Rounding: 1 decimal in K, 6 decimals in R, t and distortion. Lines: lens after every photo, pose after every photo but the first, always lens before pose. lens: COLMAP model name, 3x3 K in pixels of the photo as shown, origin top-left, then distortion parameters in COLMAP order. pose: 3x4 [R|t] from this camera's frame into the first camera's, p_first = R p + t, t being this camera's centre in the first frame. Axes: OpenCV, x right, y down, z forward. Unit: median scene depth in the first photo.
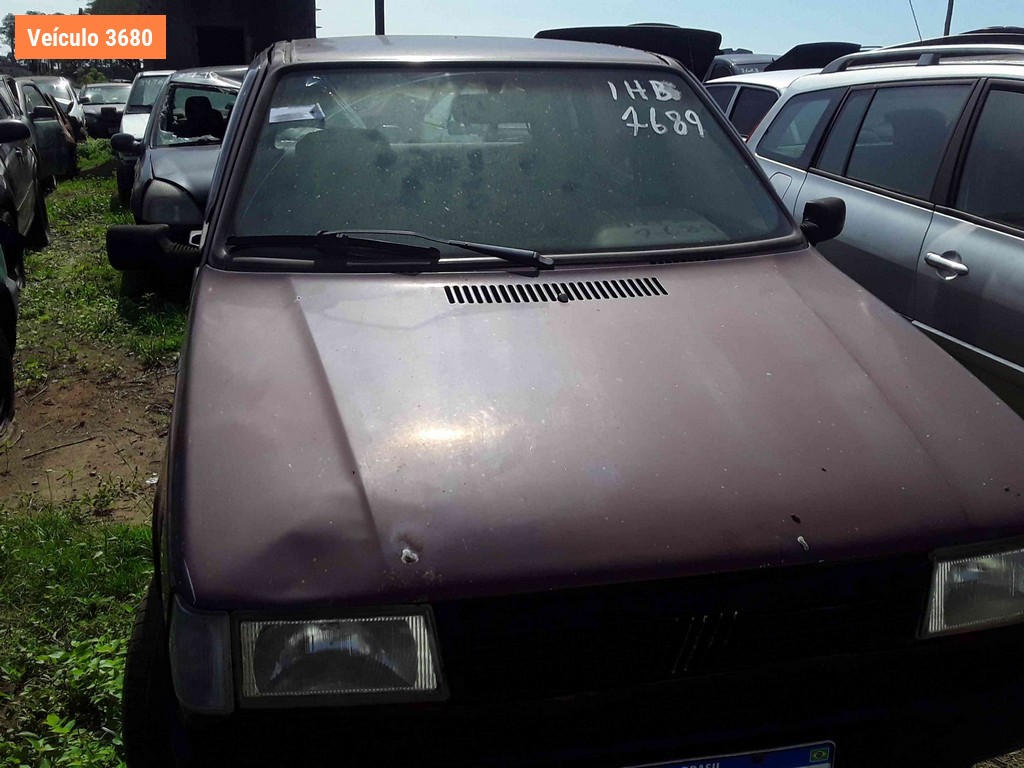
lens RADIAL K [[934.7, 0, 512.0], [0, 934.7, 384.0], [0, 0, 1]] dist [0.120127, -0.245564]
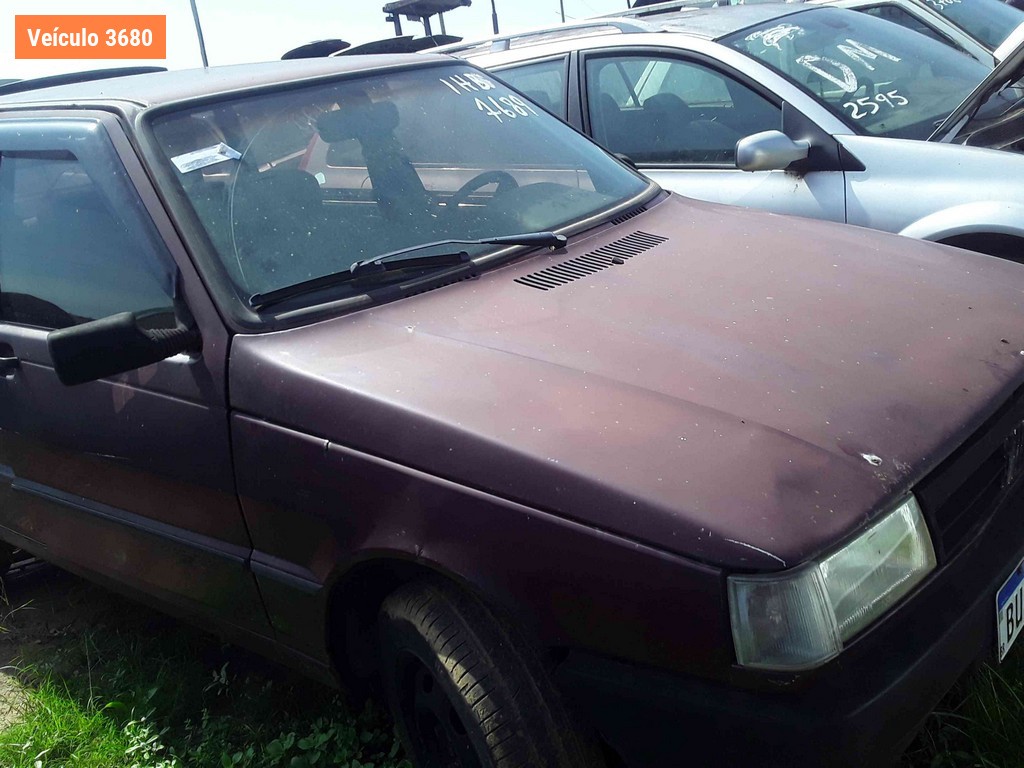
lens RADIAL K [[934.7, 0, 512.0], [0, 934.7, 384.0], [0, 0, 1]] dist [0.120127, -0.245564]
pose [[0.815580, -0.307427, 0.490222, -0.519295], [0.324813, 0.944357, 0.051832, -0.047351], [-0.478879, 0.116958, 0.870055, 0.145481]]
